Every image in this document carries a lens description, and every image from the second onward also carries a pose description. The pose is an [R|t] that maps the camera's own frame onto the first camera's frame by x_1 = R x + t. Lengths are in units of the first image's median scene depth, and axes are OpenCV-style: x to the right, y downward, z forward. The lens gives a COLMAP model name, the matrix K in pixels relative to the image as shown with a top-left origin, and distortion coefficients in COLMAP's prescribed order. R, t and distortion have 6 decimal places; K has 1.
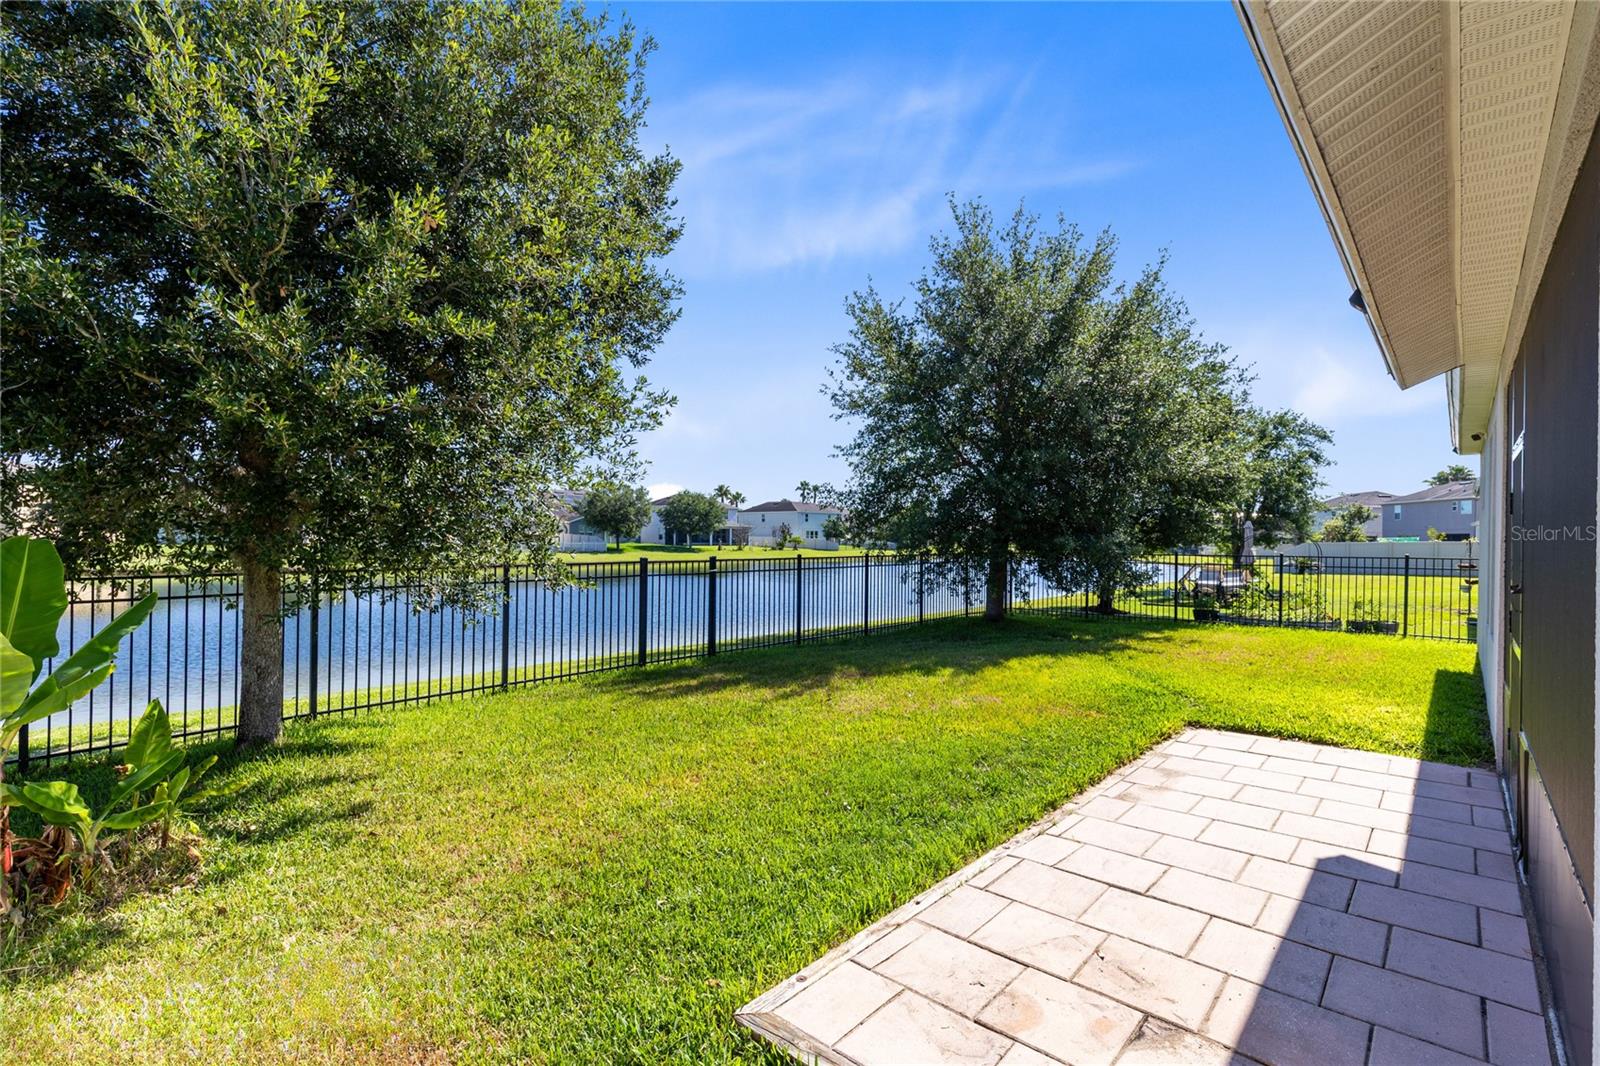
lens RADIAL K [[730.7, 0, 804.9], [0, 730.7, 536.3], [0, 0, 1]] dist [0.012045, -0.000049]
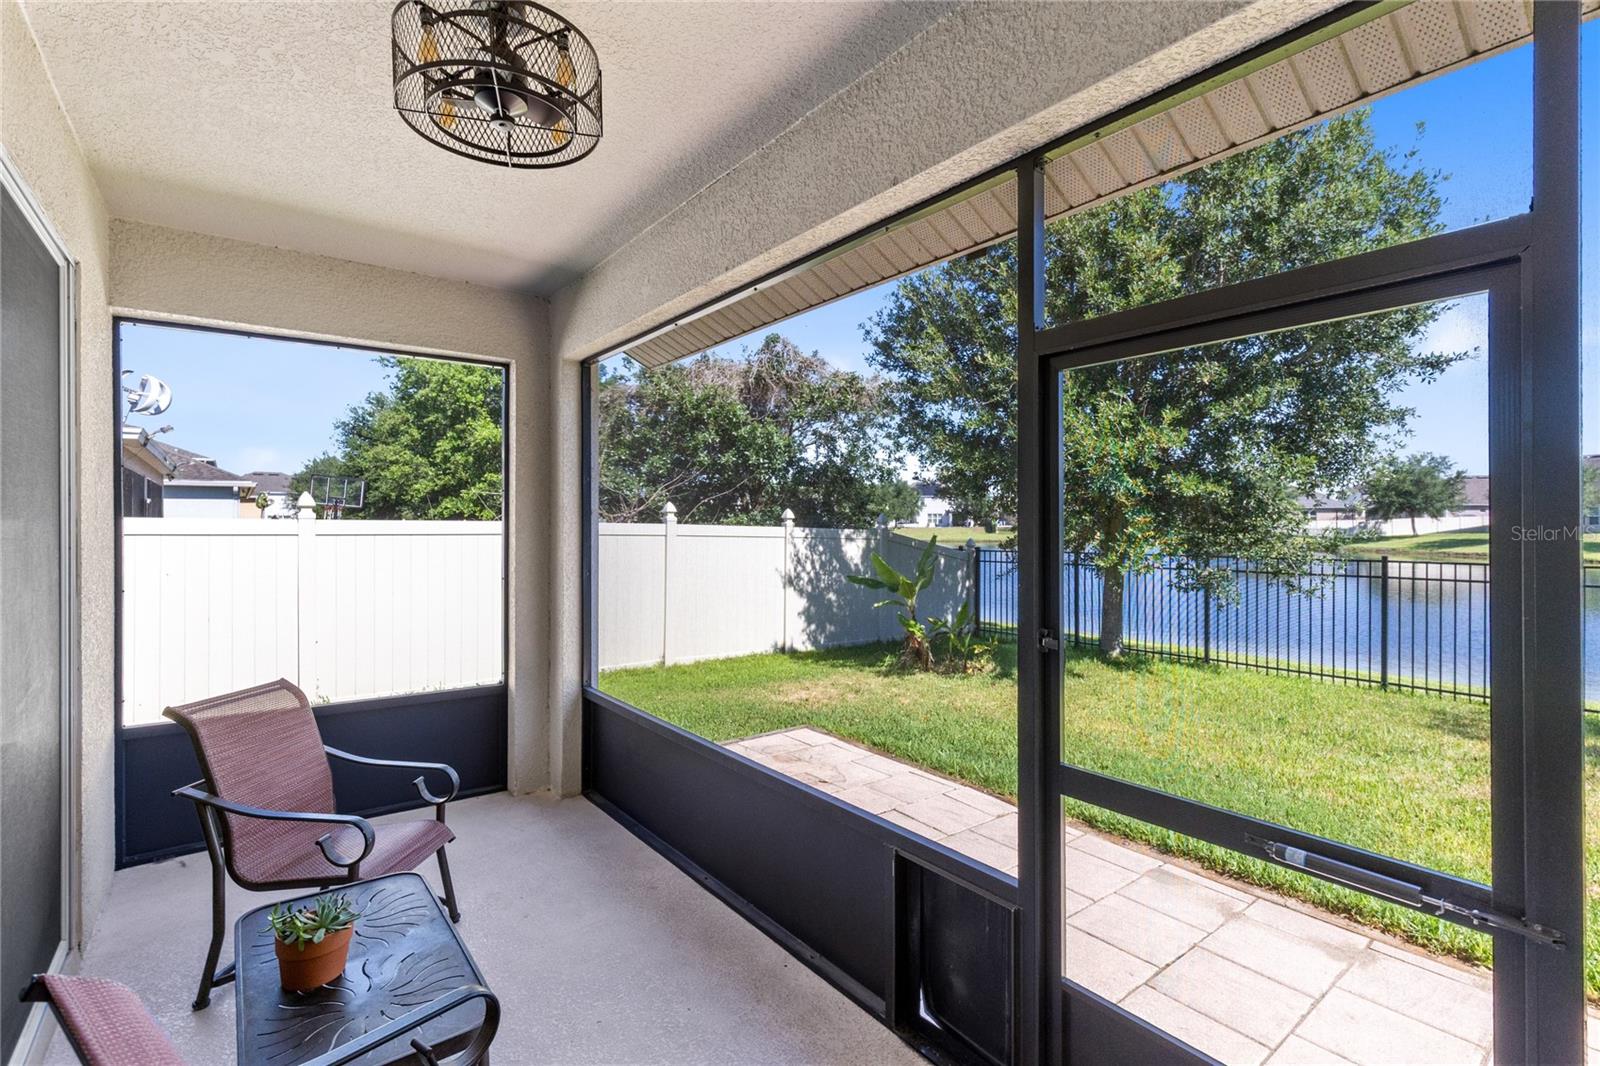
lens RADIAL K [[725.2, 0, 802.4], [0, 725.2, 526.6], [0, 0, 1]] dist [0.001743, -0.000082]
pose [[-0.170823, -0.005172, -0.985288, 0.447441], [0.002646, 0.999980, -0.005708, -0.001493], [0.985298, -0.003583, -0.170806, 0.271908]]
